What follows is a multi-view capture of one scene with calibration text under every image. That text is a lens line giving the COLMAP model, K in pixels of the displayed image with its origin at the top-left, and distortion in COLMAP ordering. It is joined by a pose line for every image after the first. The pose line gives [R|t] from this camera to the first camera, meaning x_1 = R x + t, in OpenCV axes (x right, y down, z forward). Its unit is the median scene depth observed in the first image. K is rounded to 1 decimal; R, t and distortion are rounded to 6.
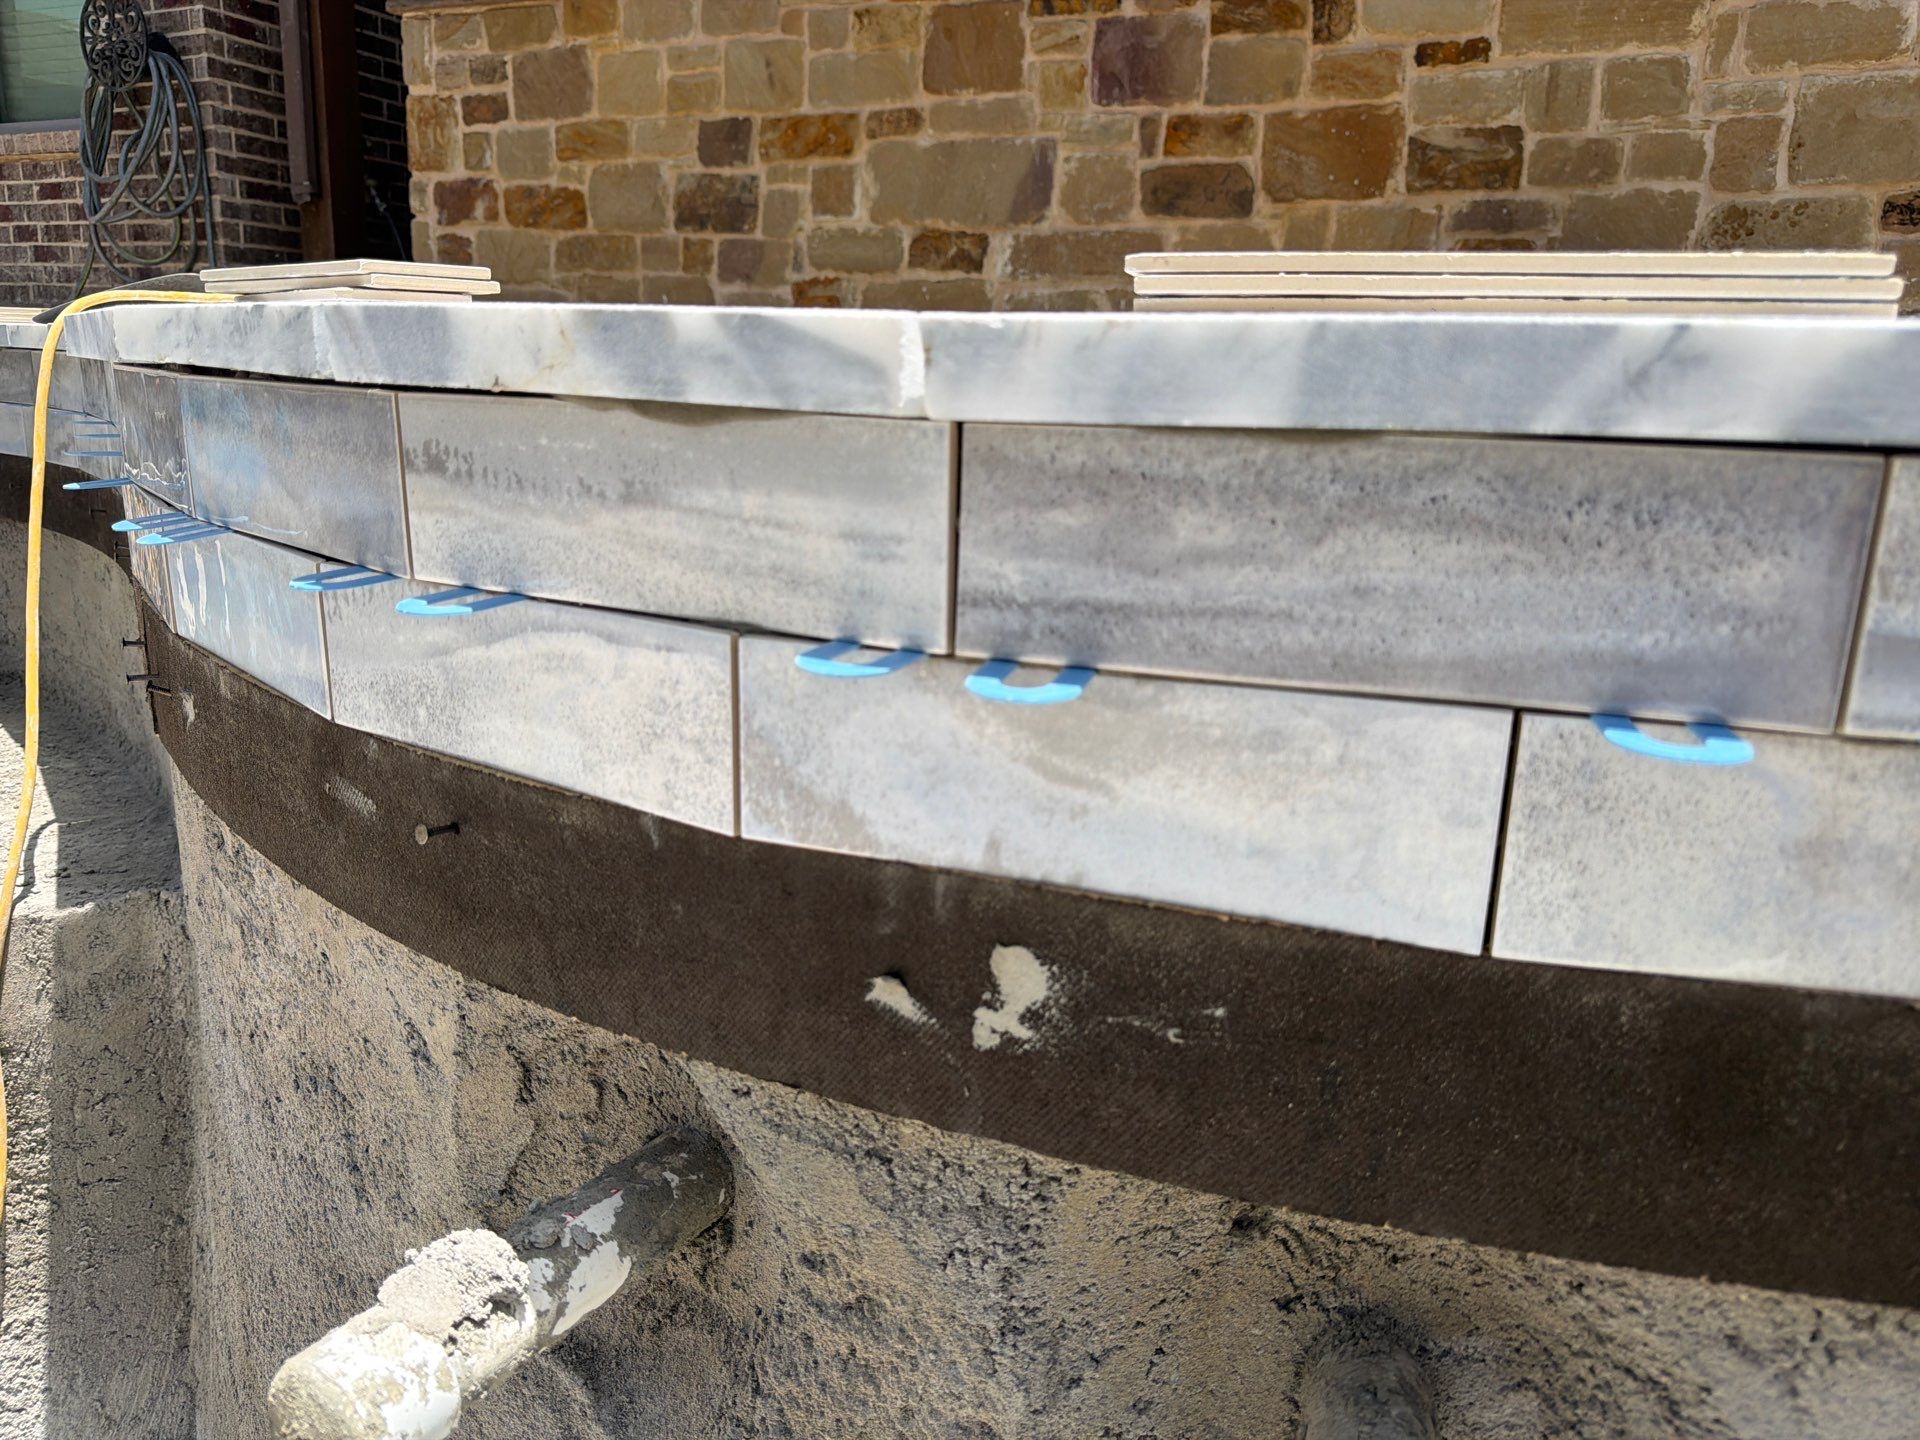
lens RADIAL K [[1379.9, 0, 960.0], [0, 1379.9, 720.0], [0, 0, 1]] dist [0.002507, -0.007025]
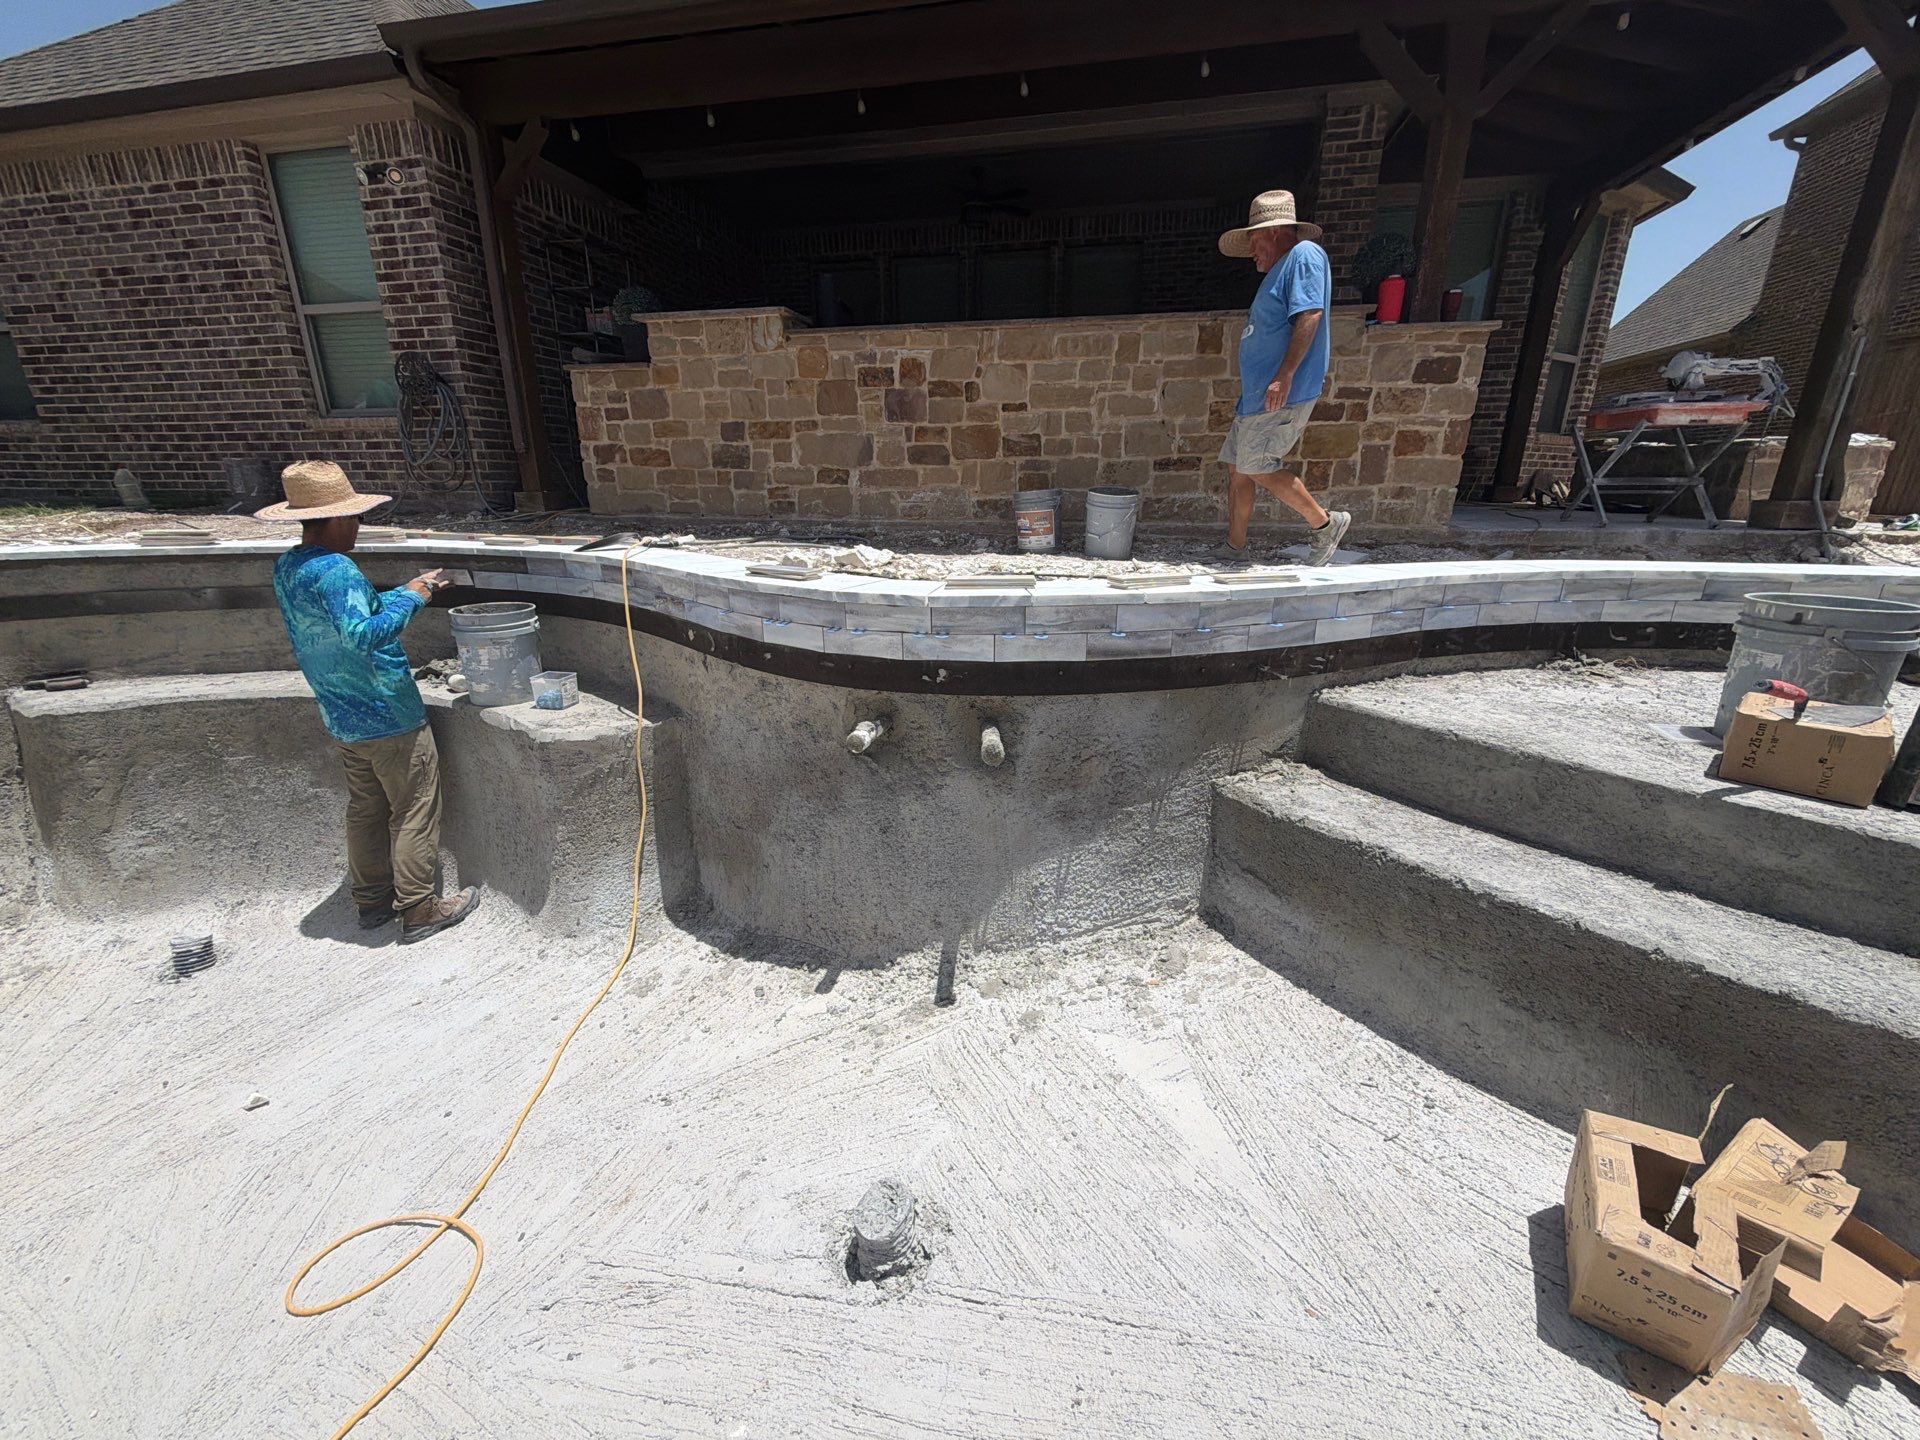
lens RADIAL K [[768.4, 0, 960.0], [0, 768.4, 720.0], [0, 0, 1]] dist [0.000271, -0.000080]
pose [[0.975828, -0.101242, 0.193672, -0.101627], [0.087772, 0.993165, 0.076931, 0.016741], [-0.200137, -0.058072, 0.978045, -0.463851]]
